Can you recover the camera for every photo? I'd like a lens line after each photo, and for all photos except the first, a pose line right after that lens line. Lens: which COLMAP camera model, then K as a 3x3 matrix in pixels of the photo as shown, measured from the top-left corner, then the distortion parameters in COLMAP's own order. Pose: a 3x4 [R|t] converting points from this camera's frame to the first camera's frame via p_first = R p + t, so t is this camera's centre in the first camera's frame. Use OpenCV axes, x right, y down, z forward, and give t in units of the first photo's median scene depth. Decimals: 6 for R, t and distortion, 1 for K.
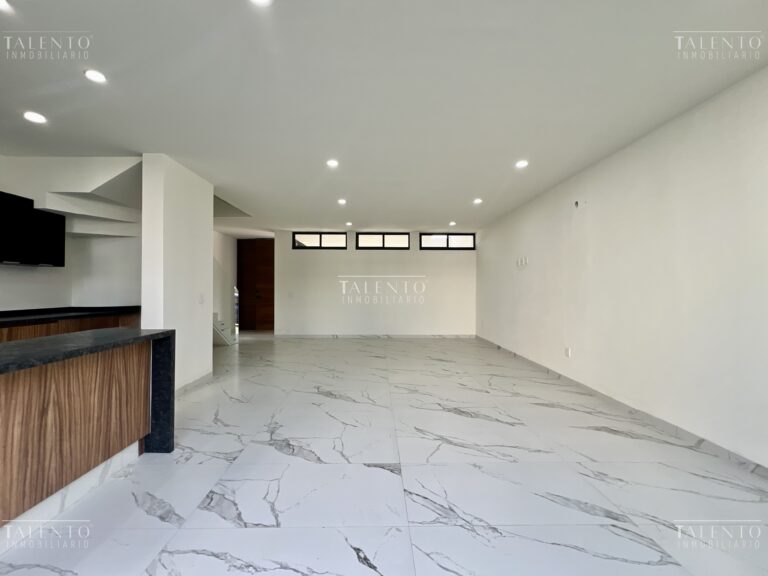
lens RADIAL K [[310.2, 0, 372.8], [0, 310.2, 285.0], [0, 0, 1]] dist [-0.001432, 0.001327]
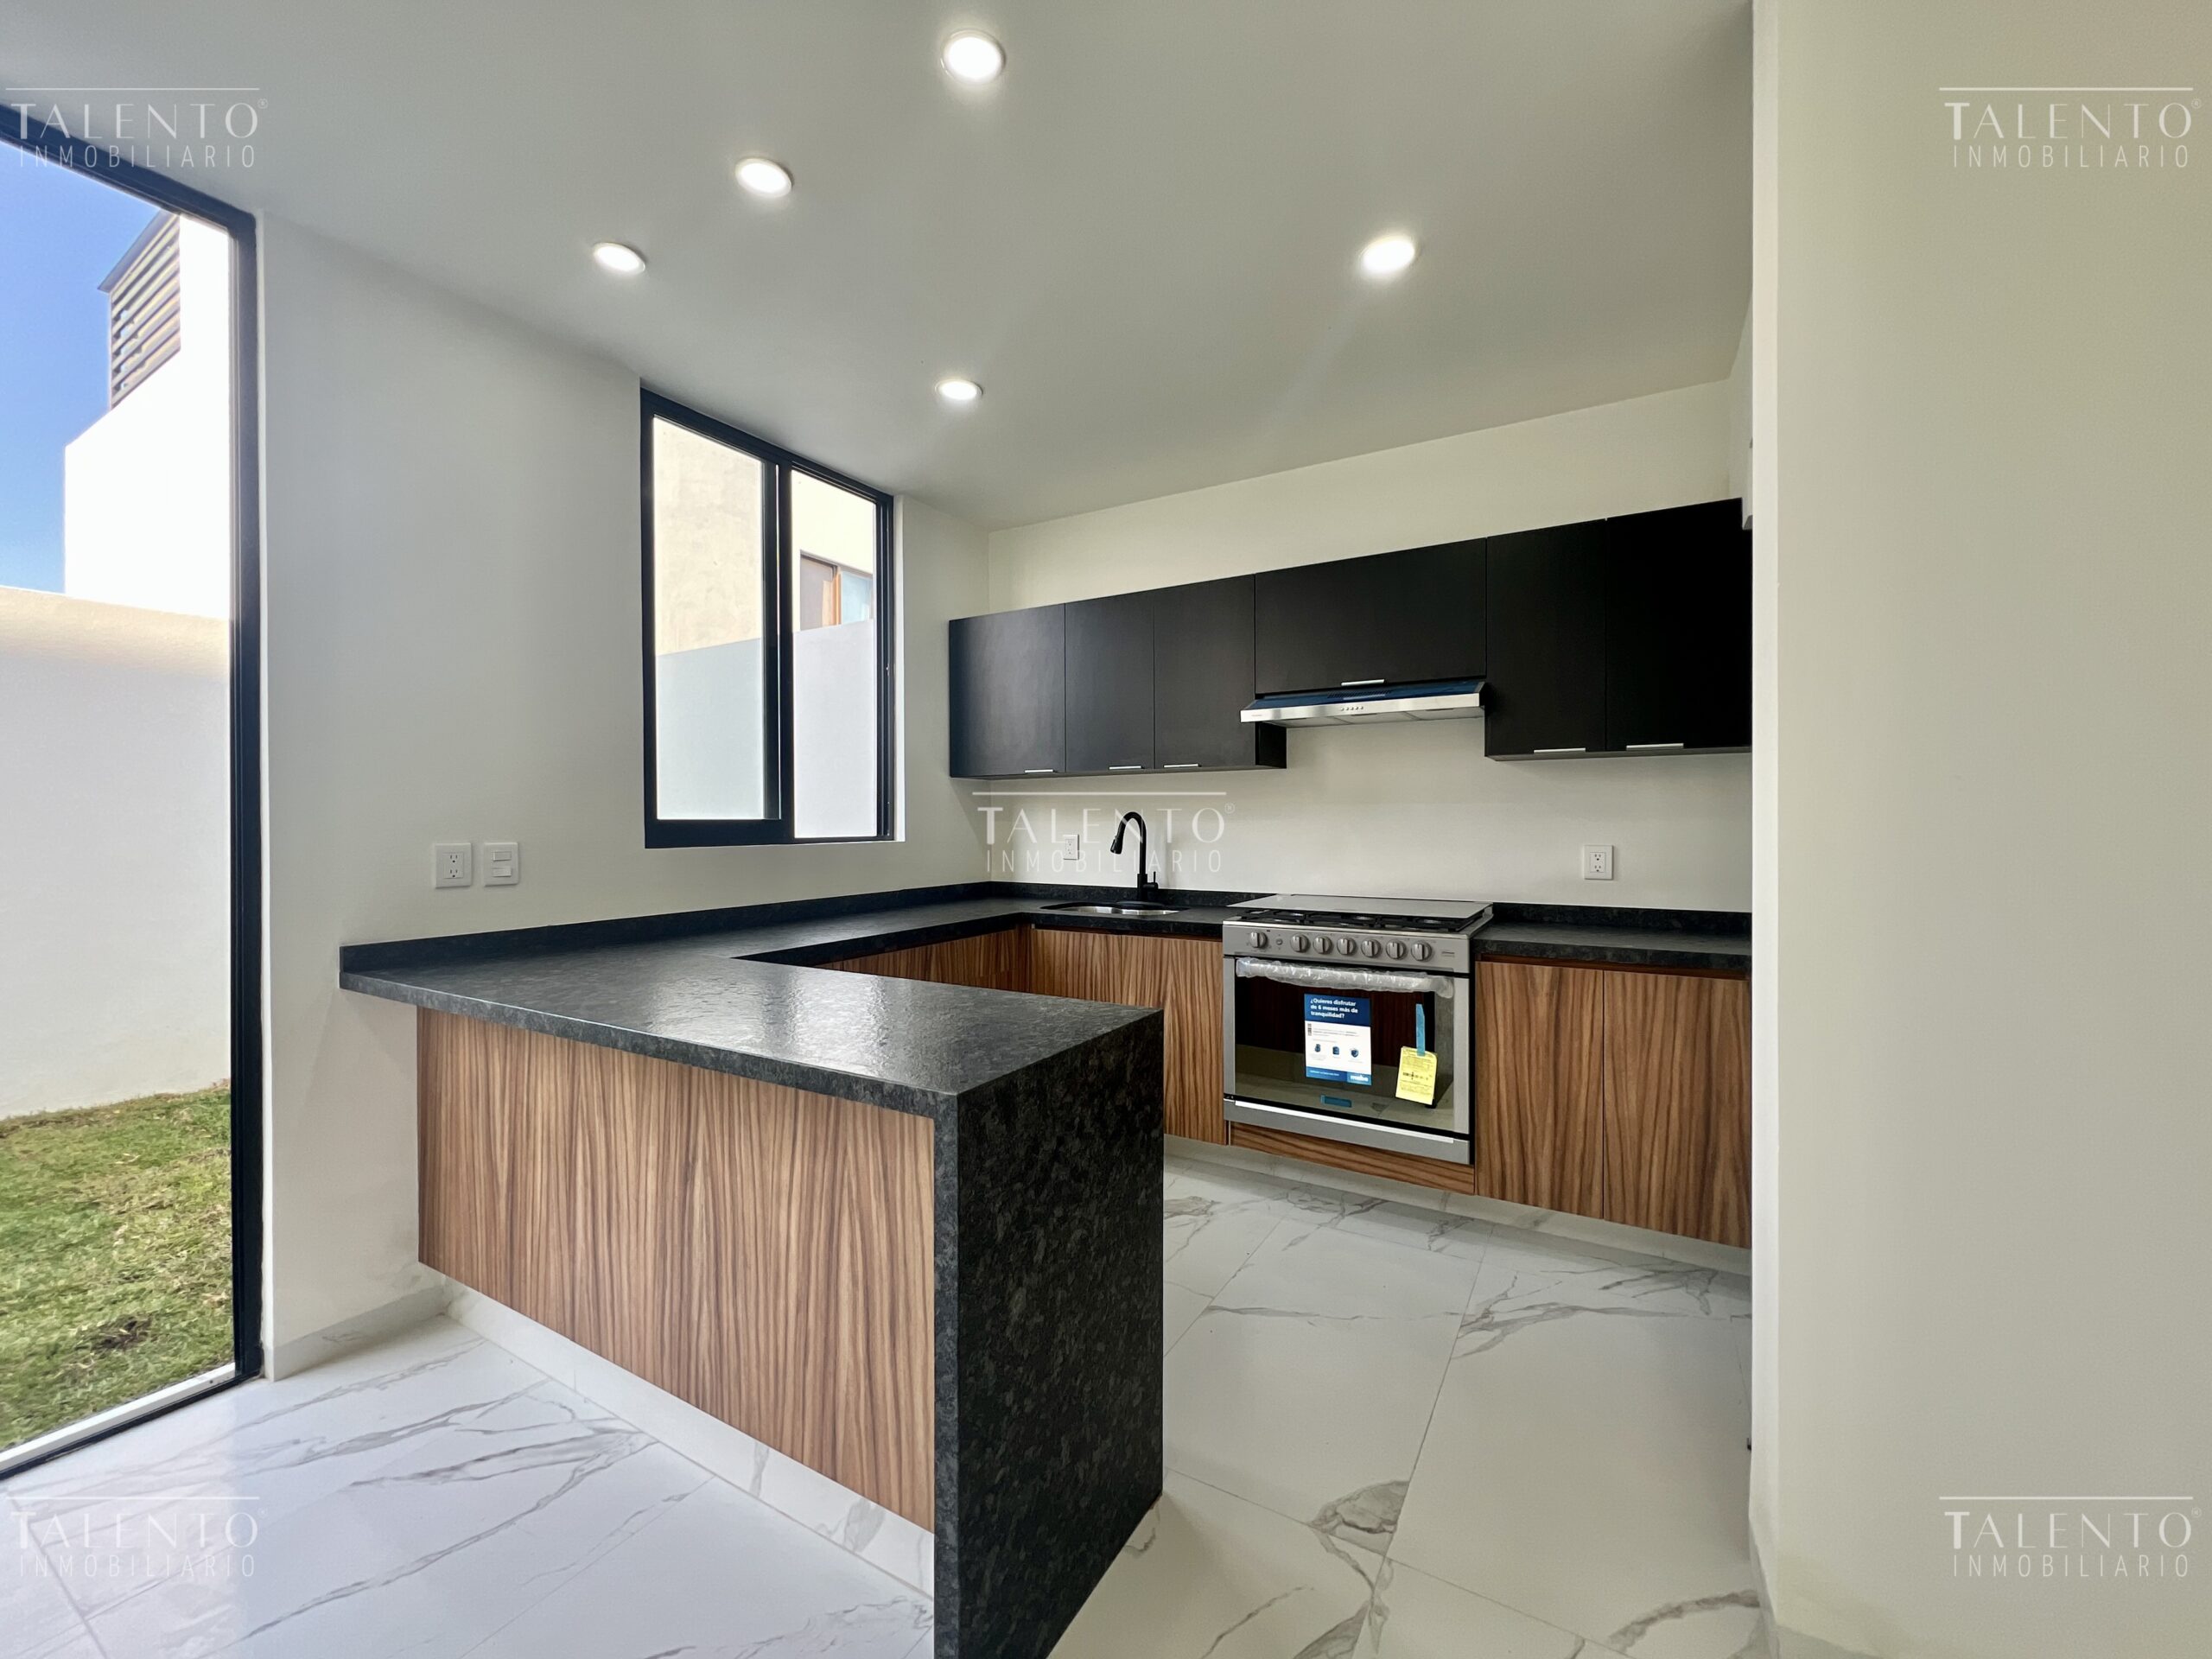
lens RADIAL K [[893.4, 0, 1102.6], [0, 893.4, 827.8], [0, 0, 1]] dist [-0.001432, 0.001327]
pose [[-0.511762, 0.005193, -0.859111, -0.247895], [0.013035, 0.999914, -0.001721, -0.001974], [0.859028, -0.012079, -0.511786, 1.292336]]
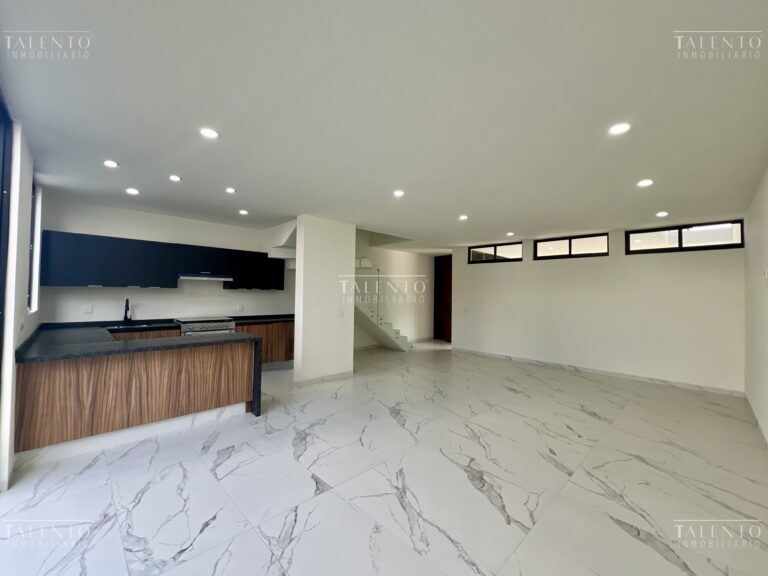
lens RADIAL K [[310.2, 0, 383.8], [0, 310.2, 290.6], [0, 0, 1]] dist [-0.001432, 0.001327]
pose [[0.703636, 0.002122, -0.710557, 0.855776], [-0.005021, 0.999985, -0.001986, -0.085774], [0.710543, 0.004965, 0.703636, 0.335953]]
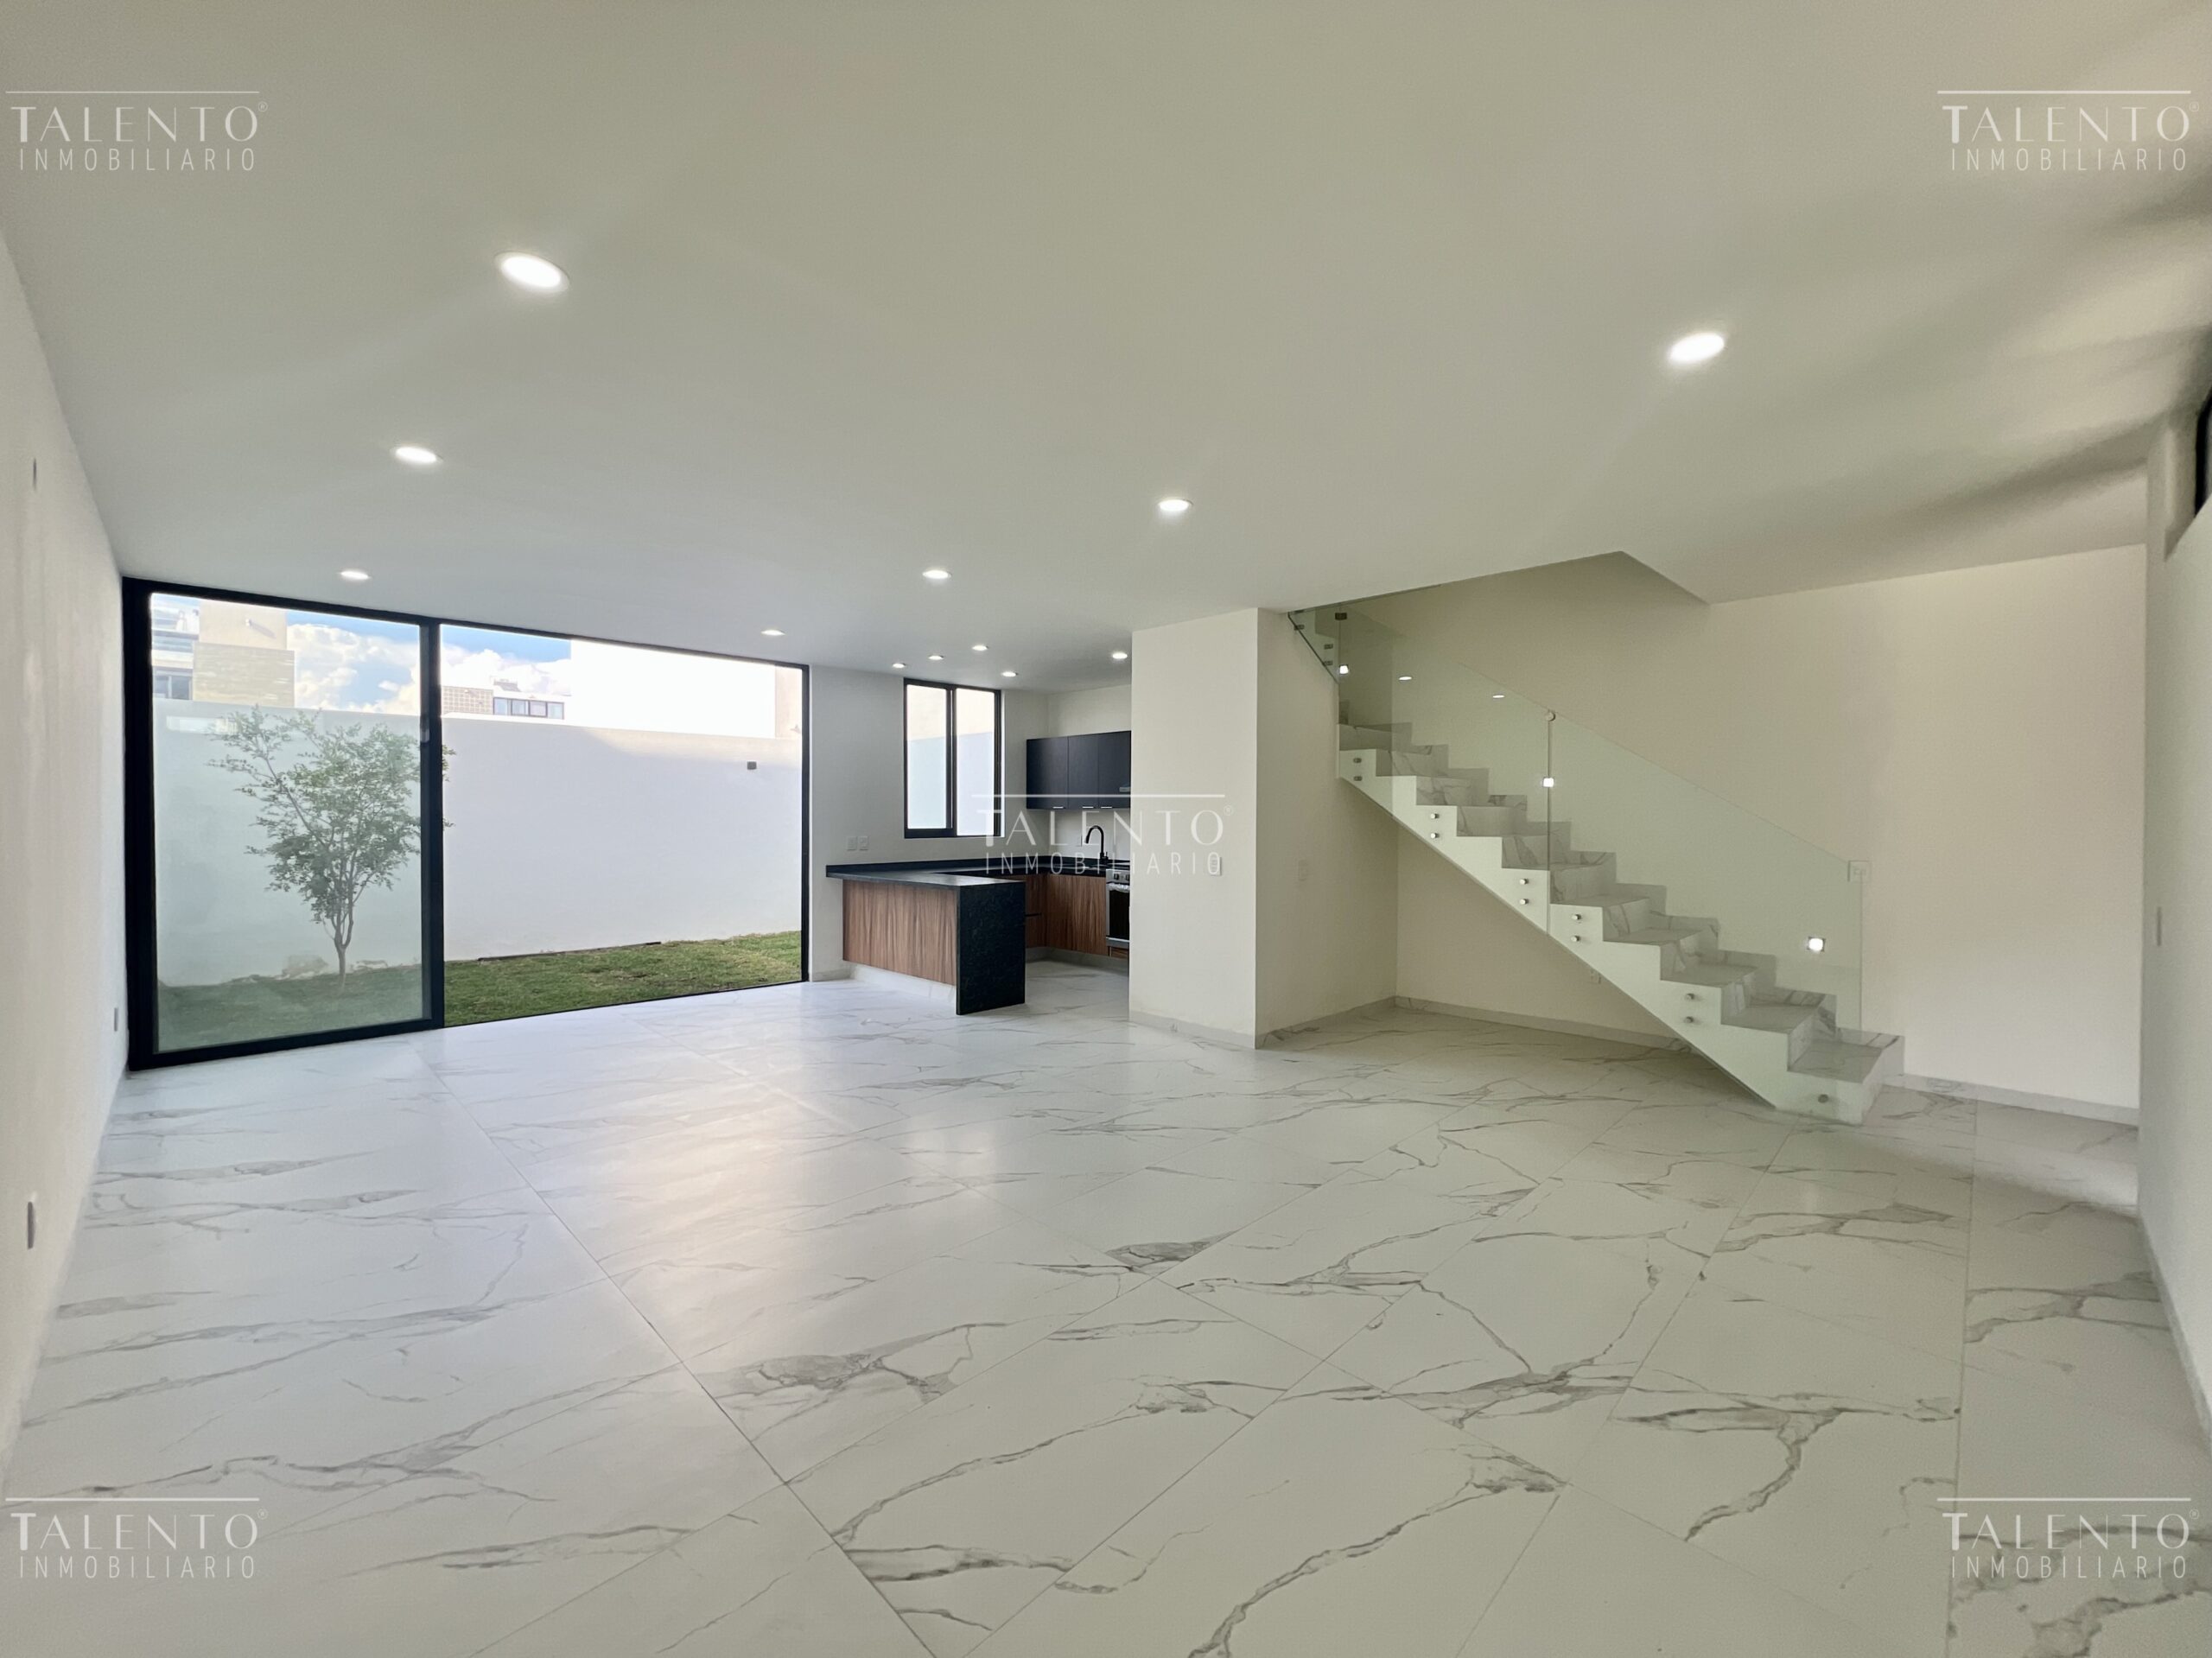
lens RADIAL K [[904.5, 0, 1112.3], [0, 904.5, 830.6], [0, 0, 1]] dist [0.004648, 0.000161]
pose [[-0.699854, 0.007479, -0.714247, 0.932564], [0.006126, 0.999971, 0.004469, -0.026296], [0.714260, -0.001248, -0.699880, 3.115324]]
